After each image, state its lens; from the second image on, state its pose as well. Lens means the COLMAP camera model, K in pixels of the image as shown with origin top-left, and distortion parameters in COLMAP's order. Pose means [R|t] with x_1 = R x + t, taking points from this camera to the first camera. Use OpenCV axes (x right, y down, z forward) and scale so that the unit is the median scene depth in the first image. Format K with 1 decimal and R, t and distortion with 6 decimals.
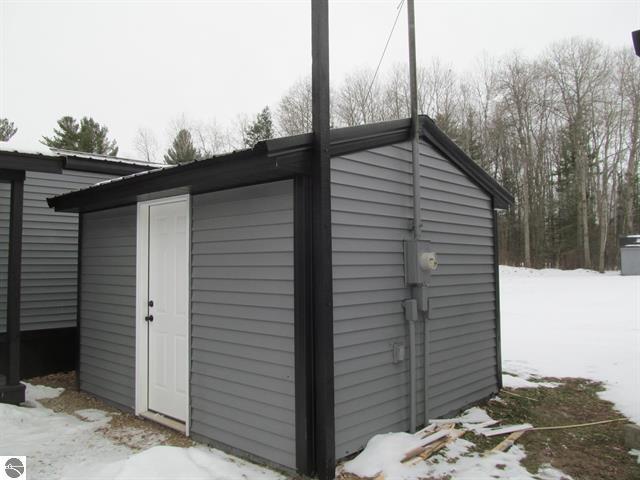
lens RADIAL K [[532.4, 0, 321.3], [0, 532.4, 237.9], [0, 0, 1]] dist [-0.059417, 0.033567]
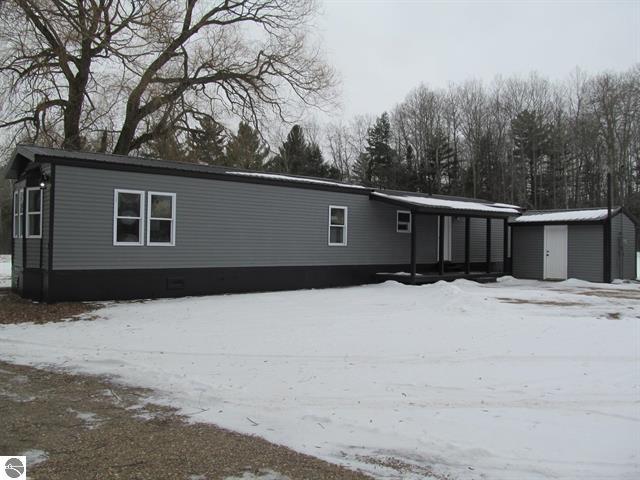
lens RADIAL K [[532.4, 0, 319.1], [0, 532.4, 240.2], [0, 0, 1]] dist [-0.059417, 0.033567]
pose [[0.993481, 0.020985, -0.112047, -0.112019], [-0.016226, 0.998934, 0.043215, -0.007232], [0.112834, -0.041115, 0.992763, -0.220153]]
